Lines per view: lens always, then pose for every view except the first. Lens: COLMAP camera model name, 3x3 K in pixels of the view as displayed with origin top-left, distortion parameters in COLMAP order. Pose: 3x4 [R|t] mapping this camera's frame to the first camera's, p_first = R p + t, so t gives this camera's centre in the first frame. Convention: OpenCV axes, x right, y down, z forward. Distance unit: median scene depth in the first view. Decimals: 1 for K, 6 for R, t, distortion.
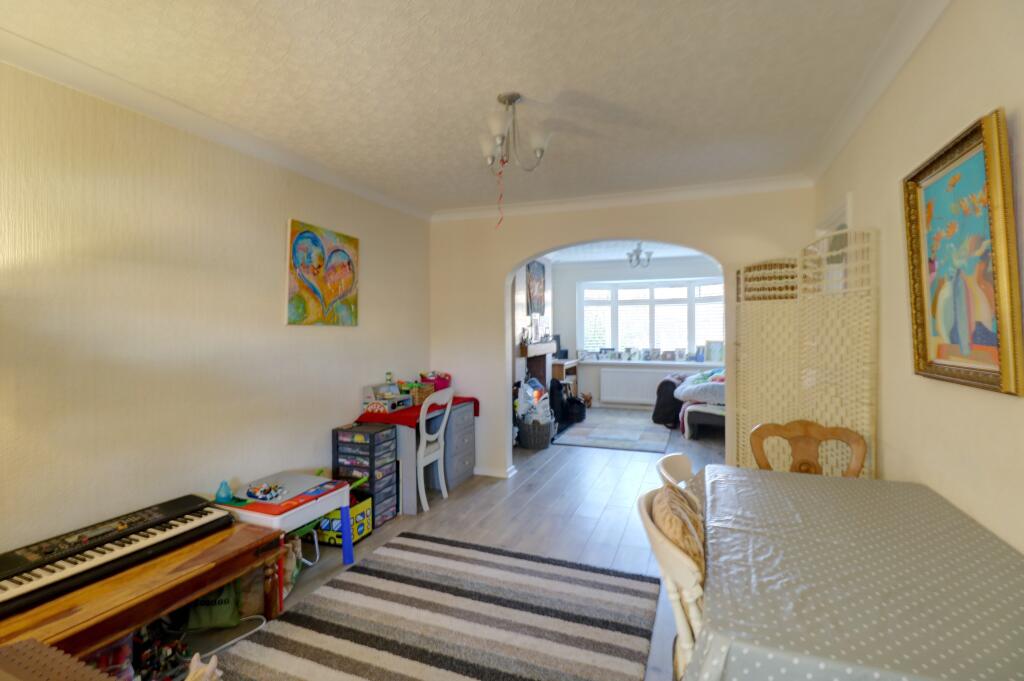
lens RADIAL K [[492.9, 0, 508.1], [0, 492.9, 326.4], [0, 0, 1]] dist [-0.000645, -0.000048]
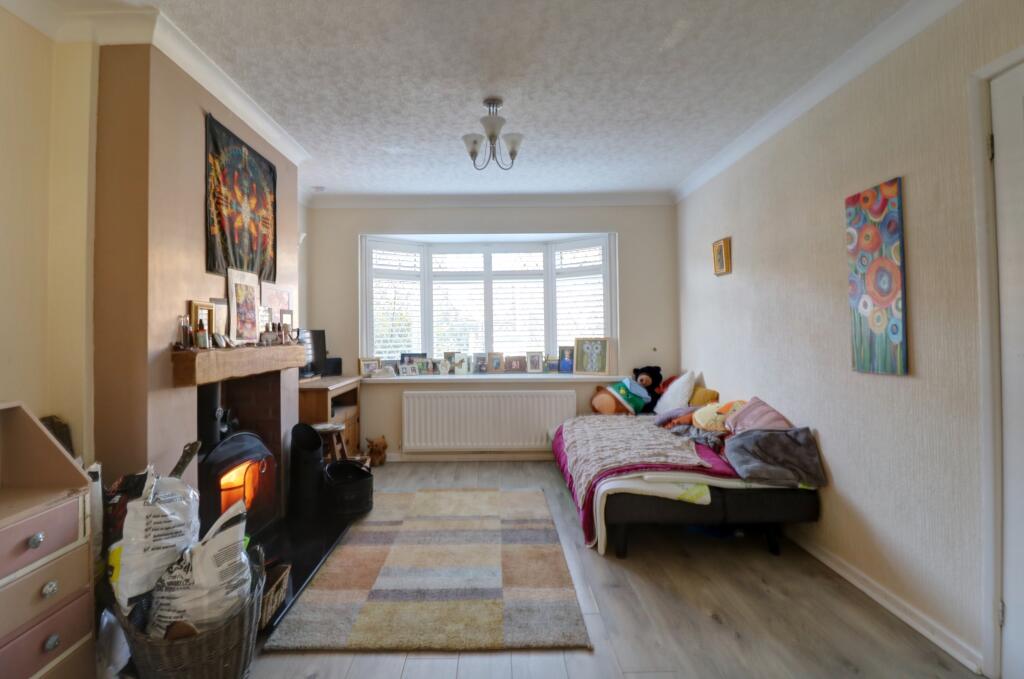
lens RADIAL K [[492.9, 0, 508.1], [0, 492.9, 325.4], [0, 0, 1]] dist [-0.000645, -0.000048]
pose [[0.918850, 0.000559, 0.394607, 0.079607], [0.003798, 0.999940, -0.010260, 0.018230], [-0.394589, 0.010926, 0.918793, 0.453294]]
